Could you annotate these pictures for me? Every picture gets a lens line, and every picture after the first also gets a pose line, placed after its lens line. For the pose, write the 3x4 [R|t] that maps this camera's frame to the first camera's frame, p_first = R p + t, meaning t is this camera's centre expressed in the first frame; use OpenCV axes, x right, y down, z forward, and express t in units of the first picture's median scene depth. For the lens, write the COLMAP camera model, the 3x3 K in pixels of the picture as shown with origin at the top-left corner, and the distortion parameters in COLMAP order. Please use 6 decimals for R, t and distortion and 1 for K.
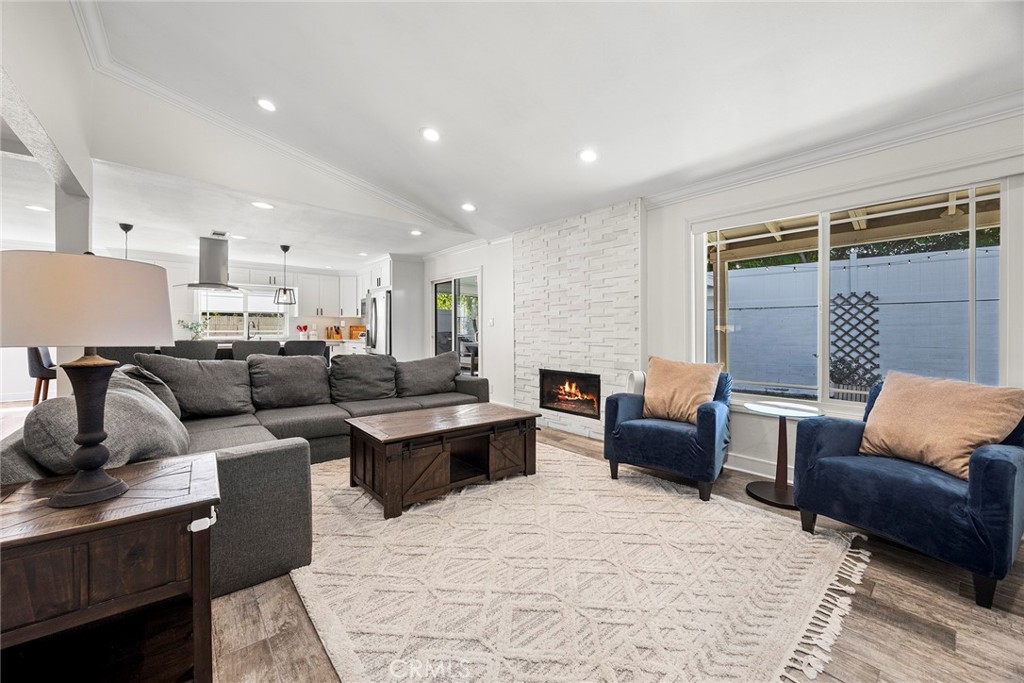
lens RADIAL K [[406.8, 0, 507.6], [0, 406.8, 334.1], [0, 0, 1]] dist [0.003614, -0.000071]
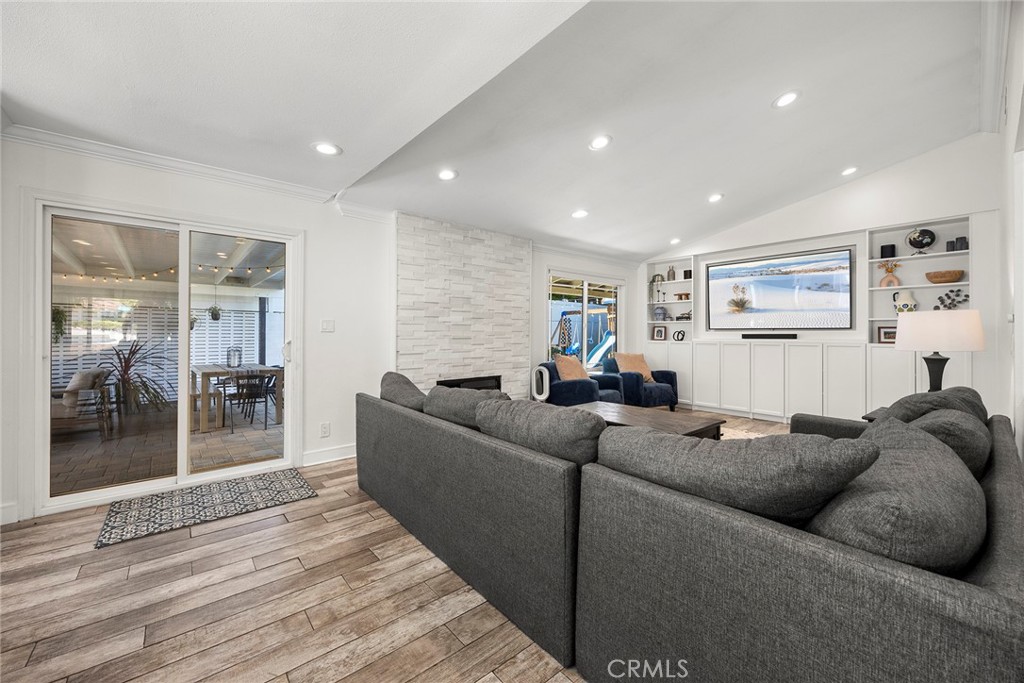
lens RADIAL K [[406.8, 0, 512.2], [0, 406.8, 335.5], [0, 0, 1]] dist [0.003614, -0.000071]
pose [[-0.014378, -0.006723, 0.999874, -0.886395], [0.006283, 0.999957, 0.006814, -0.020574], [-0.999877, 0.006381, -0.014336, 0.928183]]
